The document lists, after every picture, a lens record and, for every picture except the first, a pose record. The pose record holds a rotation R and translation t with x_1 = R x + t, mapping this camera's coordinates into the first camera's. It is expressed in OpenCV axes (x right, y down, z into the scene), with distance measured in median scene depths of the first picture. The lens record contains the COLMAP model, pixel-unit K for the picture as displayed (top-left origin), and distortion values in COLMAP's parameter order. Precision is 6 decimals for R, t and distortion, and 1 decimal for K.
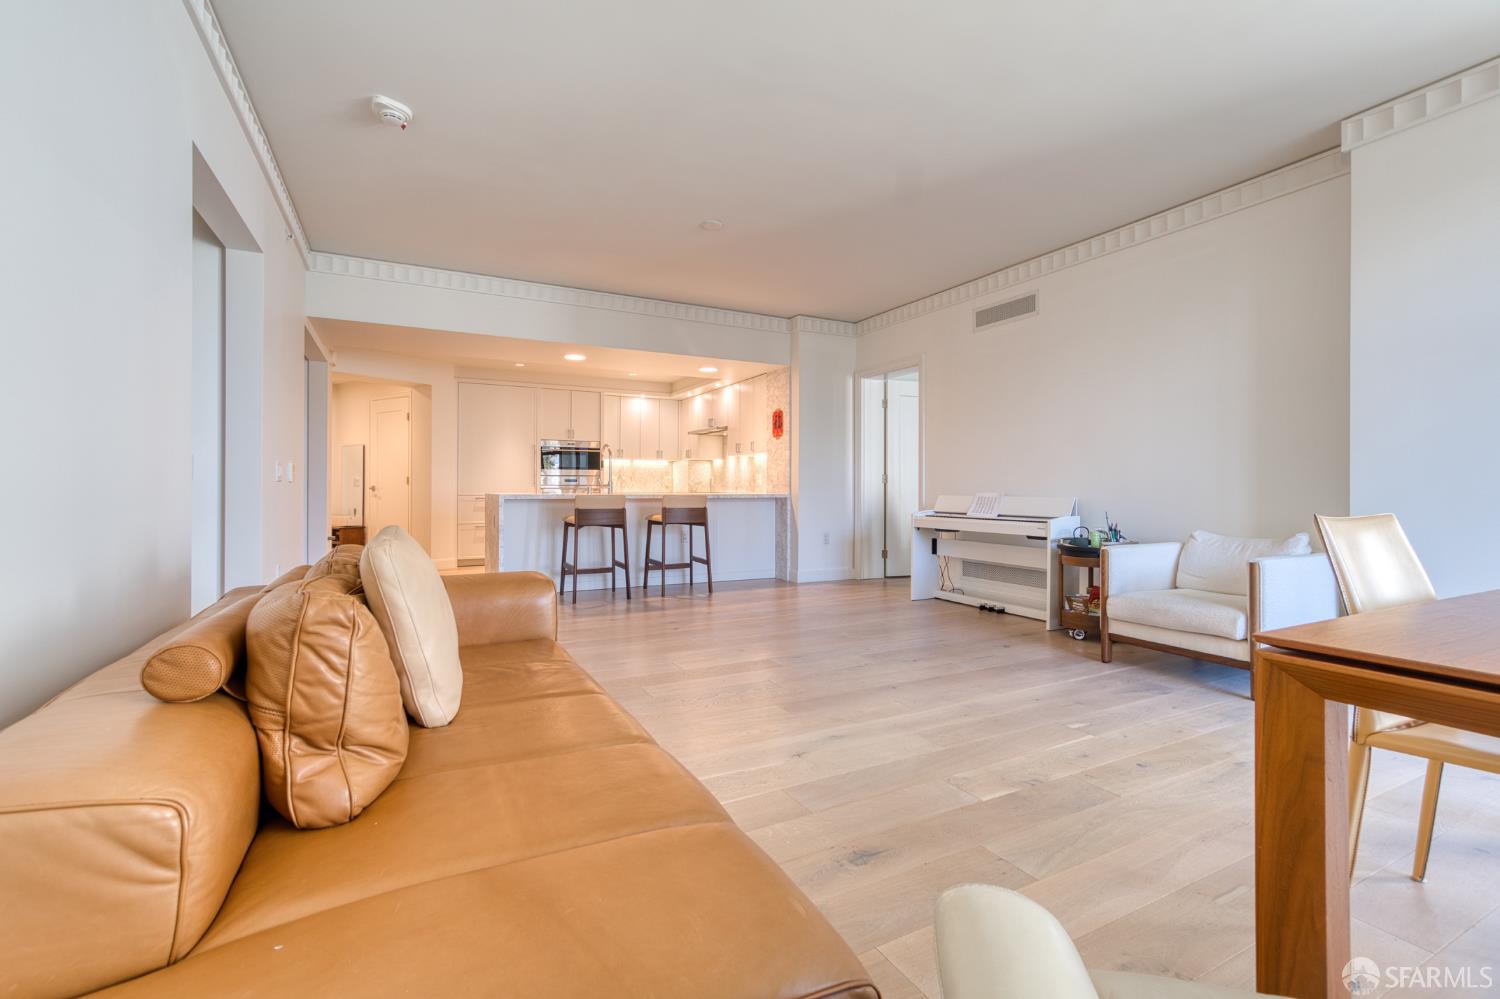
lens RADIAL K [[640.6, 0, 751.6], [0, 640.6, 498.9], [0, 0, 1]] dist [-0.003965, -0.000040]
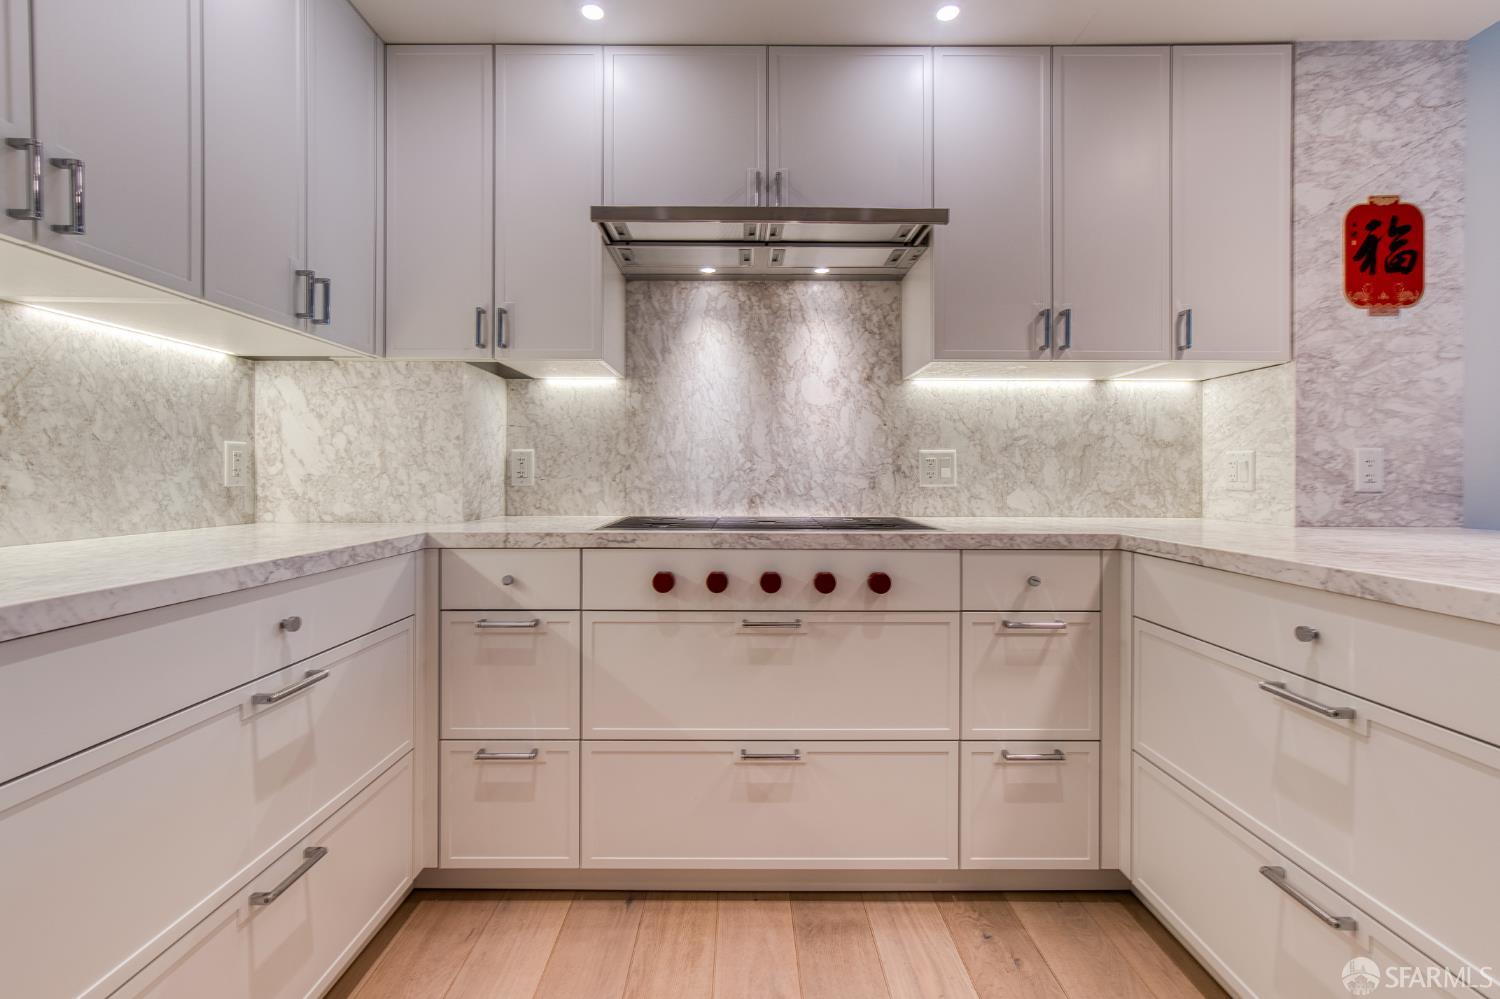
lens RADIAL K [[668.3, 0, 777.4], [0, 668.3, 491.3], [0, 0, 1]] dist [-0.038274, 0.008768]
pose [[0.487478, -0.019395, 0.872920, -0.306982], [0.011175, 0.999810, 0.015973, -0.029598], [-0.873064, 0.001968, 0.487602, 1.087597]]
